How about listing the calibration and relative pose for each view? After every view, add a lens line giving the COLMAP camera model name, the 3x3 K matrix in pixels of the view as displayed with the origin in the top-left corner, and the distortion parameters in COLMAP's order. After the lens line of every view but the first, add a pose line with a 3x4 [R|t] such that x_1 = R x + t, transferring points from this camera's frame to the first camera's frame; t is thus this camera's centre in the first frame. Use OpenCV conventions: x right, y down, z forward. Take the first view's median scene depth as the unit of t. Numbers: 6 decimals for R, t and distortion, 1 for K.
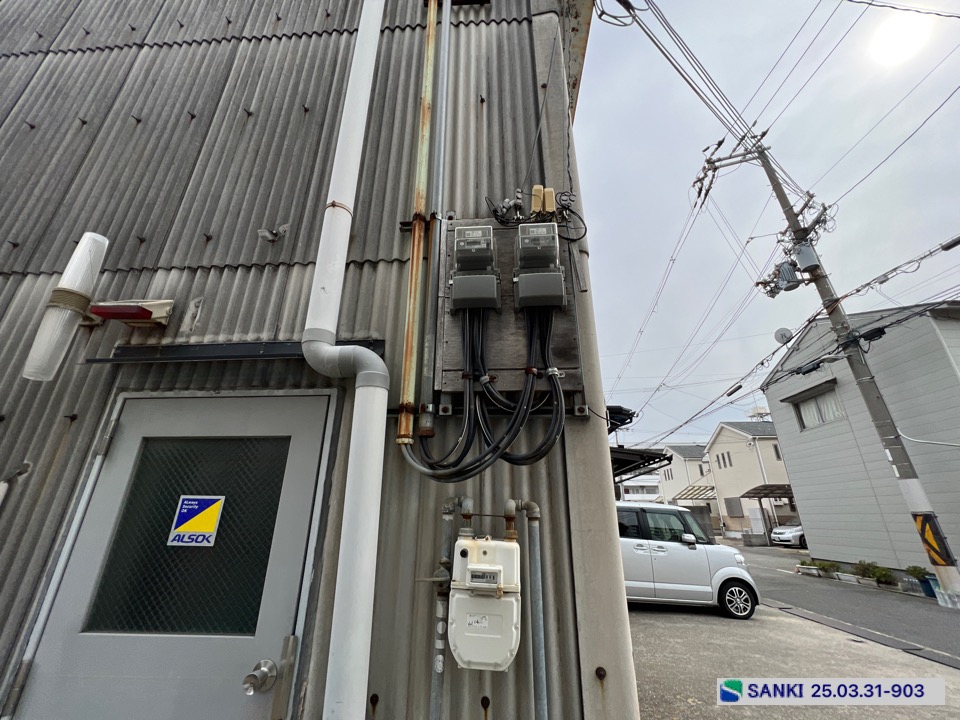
lens RADIAL K [[385.1, 0, 478.1], [0, 385.1, 360.5], [0, 0, 1]] dist [-0.004584, 0.000874]
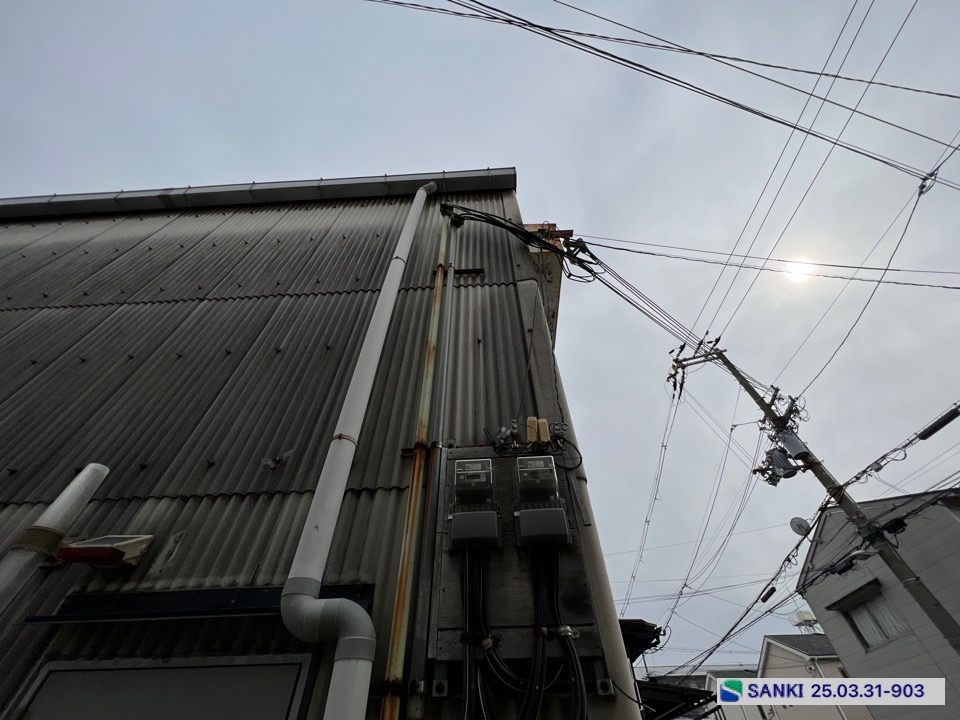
lens RADIAL K [[385.1, 0, 478.0], [0, 385.1, 357.7], [0, 0, 1]] dist [-0.004584, 0.000874]
pose [[0.999862, -0.002249, 0.016475, -0.012180], [0.009455, 0.891921, -0.452092, -0.100582], [-0.013678, 0.452185, 0.891819, -0.039007]]
